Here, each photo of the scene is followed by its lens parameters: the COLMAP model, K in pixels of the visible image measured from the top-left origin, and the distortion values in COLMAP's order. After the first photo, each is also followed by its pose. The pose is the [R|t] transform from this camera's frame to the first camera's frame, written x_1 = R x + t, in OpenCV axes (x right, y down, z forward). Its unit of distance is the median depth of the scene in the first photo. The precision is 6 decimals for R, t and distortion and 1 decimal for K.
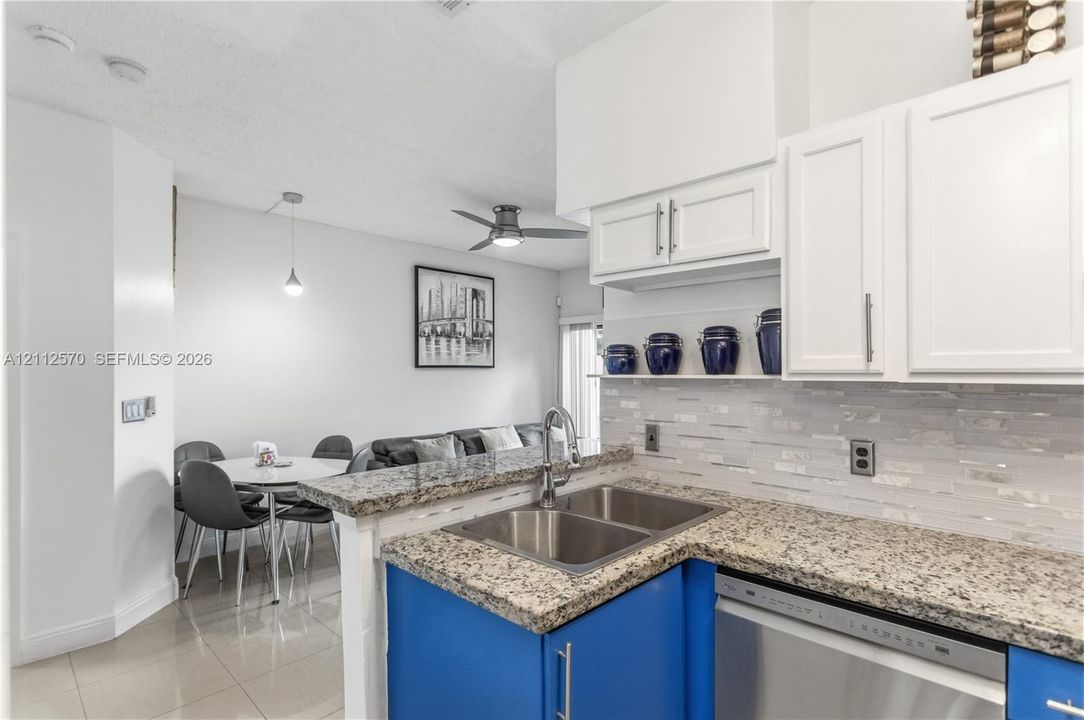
lens RADIAL K [[517.2, 0, 535.9], [0, 517.2, 366.3], [0, 0, 1]] dist [0.005248, 0.000763]
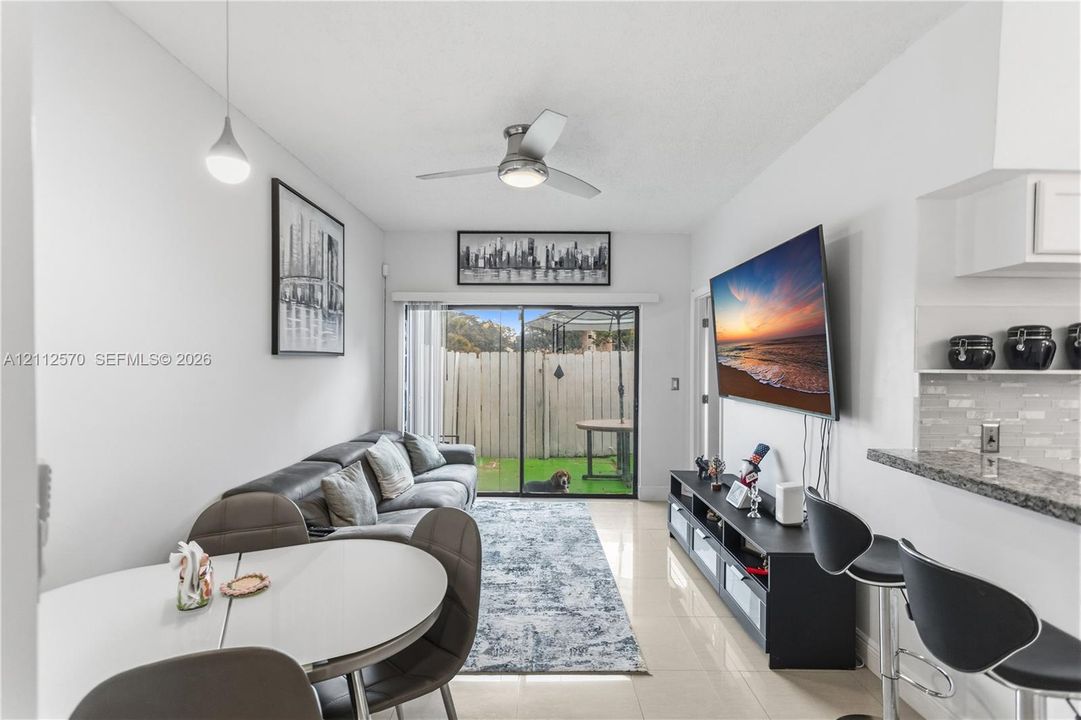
lens RADIAL K [[515.8, 0, 529.6], [0, 515.8, 362.9], [0, 0, 1]] dist [0.005248, 0.000763]
pose [[0.726236, 0.003556, 0.687437, -0.413461], [-0.013546, 0.999866, 0.009139, 0.002756], [-0.687312, -0.015949, 0.726187, 0.371261]]
